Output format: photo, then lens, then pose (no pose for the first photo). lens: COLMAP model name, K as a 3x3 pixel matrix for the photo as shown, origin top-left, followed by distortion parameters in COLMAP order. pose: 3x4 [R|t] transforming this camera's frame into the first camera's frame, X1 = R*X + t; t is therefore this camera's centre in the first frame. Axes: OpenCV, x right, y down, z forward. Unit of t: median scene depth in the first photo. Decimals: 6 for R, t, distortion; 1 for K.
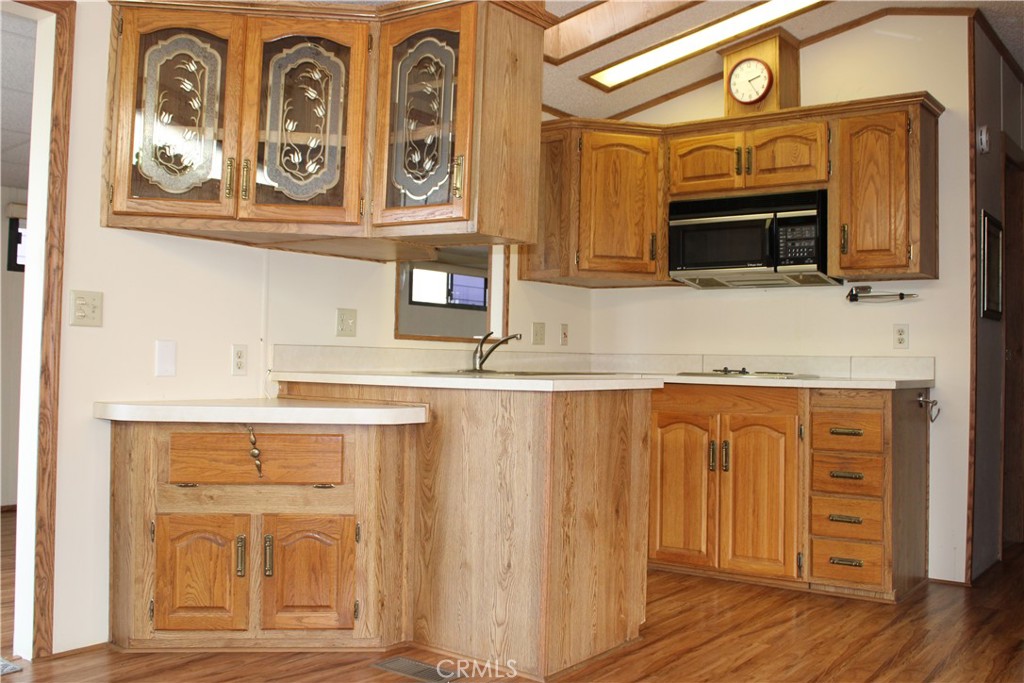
lens RADIAL K [[983.1, 0, 510.6], [0, 983.1, 340.5], [0, 0, 1]] dist [-0.138292, 0.143803]
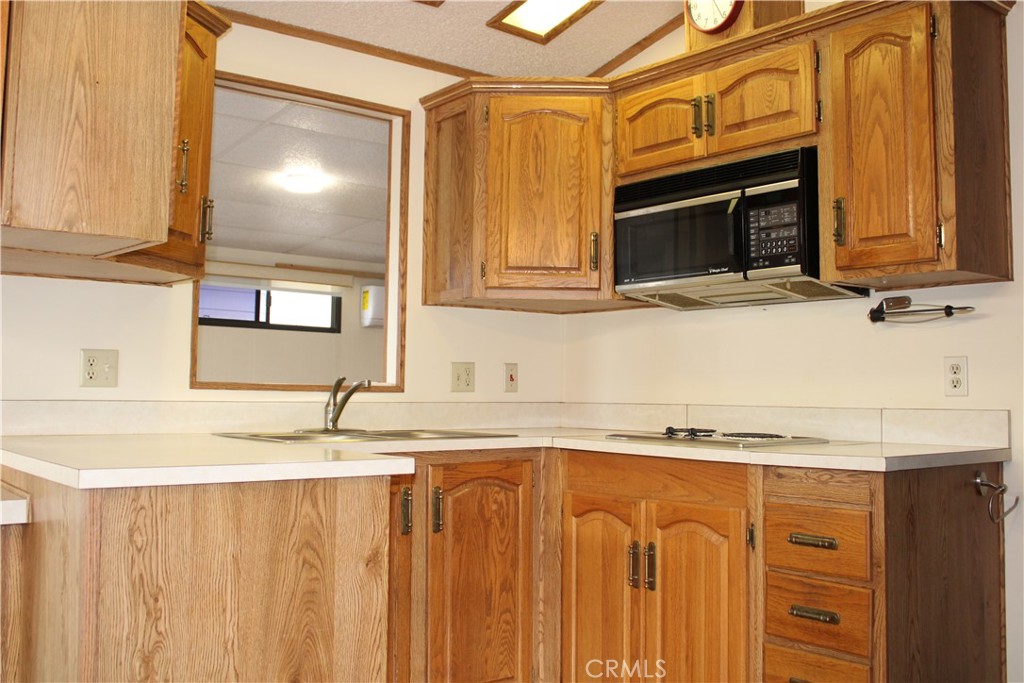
lens RADIAL K [[983.1, 0, 510.6], [0, 983.1, 340.5], [0, 0, 1]] dist [-0.138292, 0.143803]
pose [[0.968167, -0.020168, -0.249491, 0.300501], [0.011422, 0.999270, -0.036454, -0.008519], [0.250044, 0.032444, 0.967691, 0.356465]]
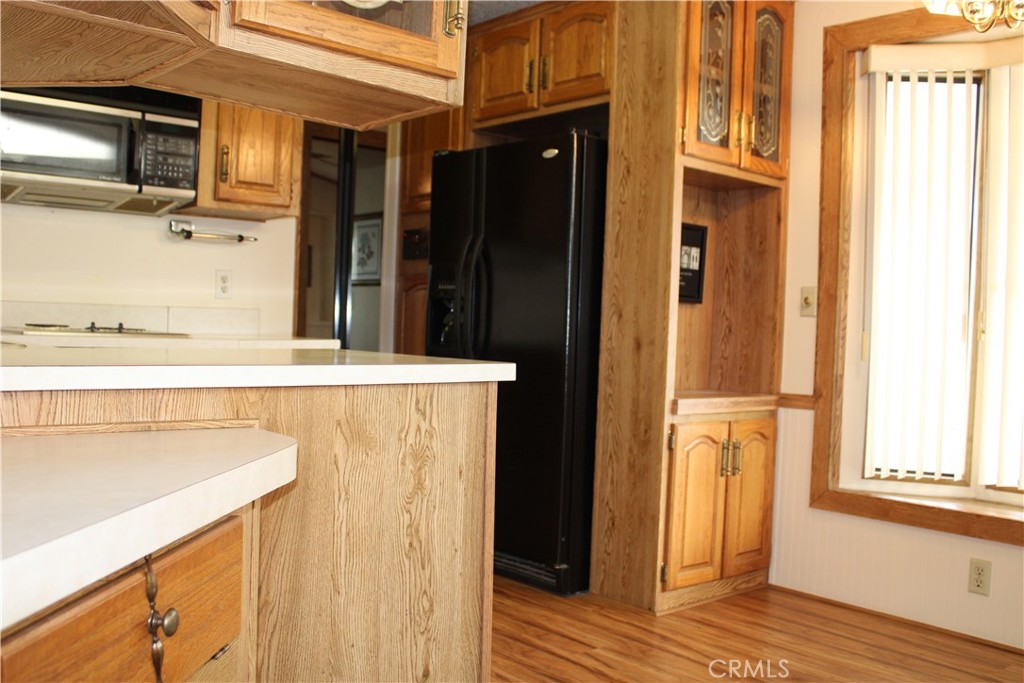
lens RADIAL K [[981.2, 0, 509.3], [0, 981.2, 335.4], [0, 0, 1]] dist [-0.139885, 0.153526]
pose [[0.215687, -0.021718, 0.976221, -0.407137], [-0.047425, 0.998340, 0.032688, 0.000818], [-0.975310, -0.053347, 0.214299, 0.600722]]
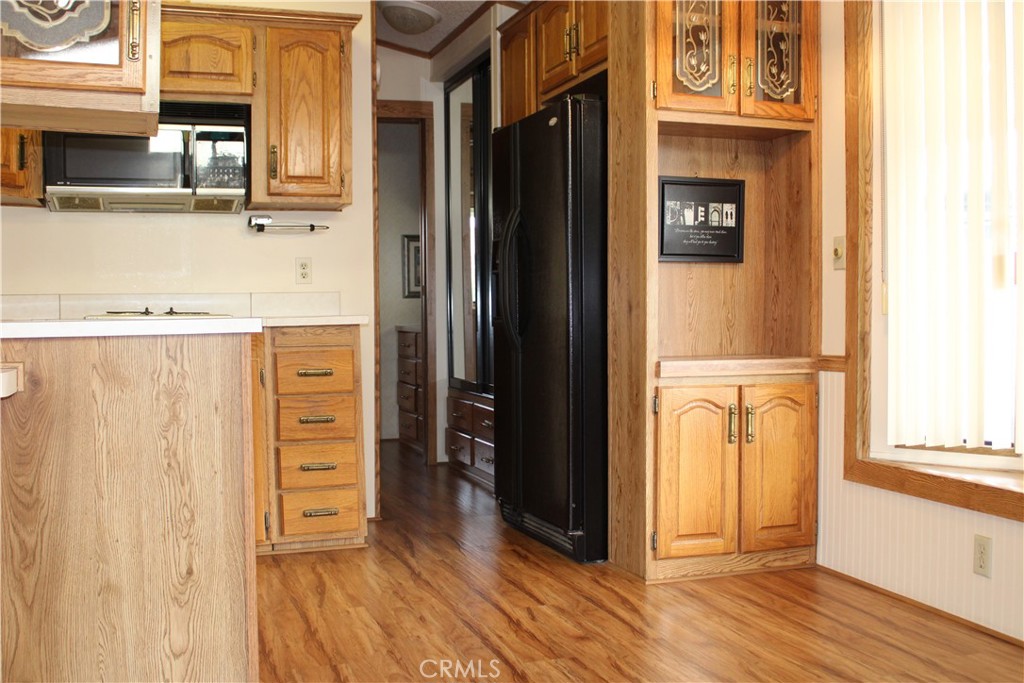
lens RADIAL K [[1097.0, 0, 508.1], [0, 1097.0, 335.9], [0, 0, 1]] dist [-0.126314, 0.178586]
pose [[0.567404, -0.041697, 0.822383, -0.382332], [0.004871, 0.998870, 0.047285, 0.010487], [-0.823425, -0.022824, 0.566966, 0.245923]]
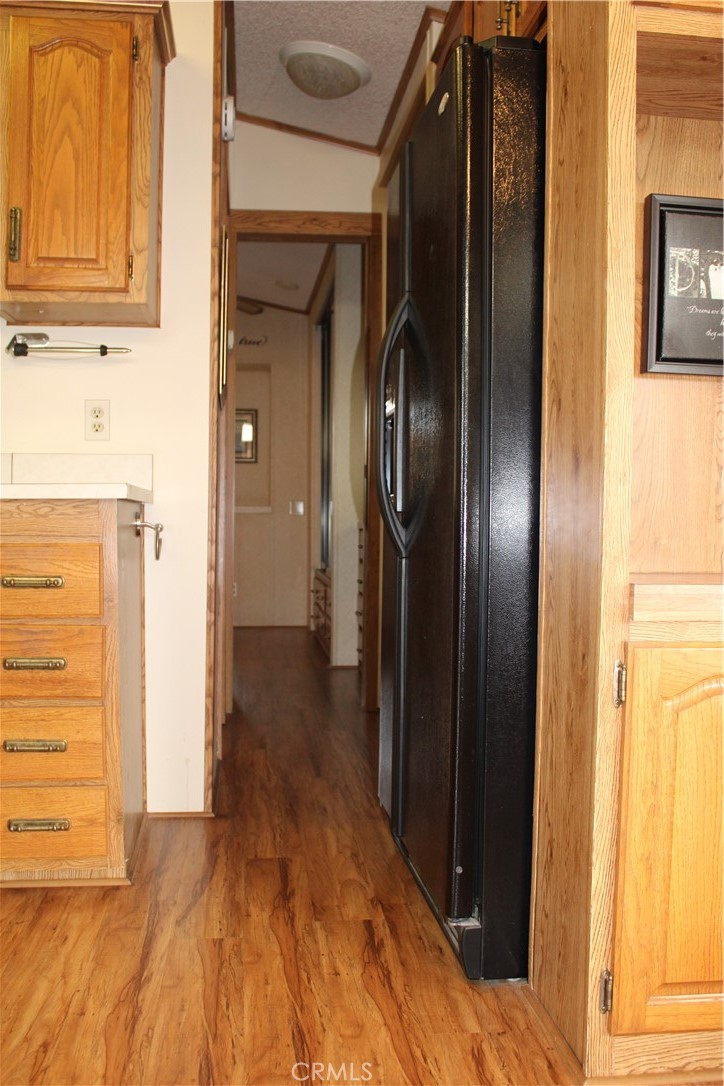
lens RADIAL K [[1042.7, 0, 364.6], [0, 1042.7, 540.6], [0, 0, 1]] dist [-0.138292, 0.143803]
pose [[0.723389, -0.021795, 0.690097, 0.086246], [-0.011686, 0.998972, 0.043800, 0.042906], [-0.690342, -0.039749, 0.722391, 0.446187]]
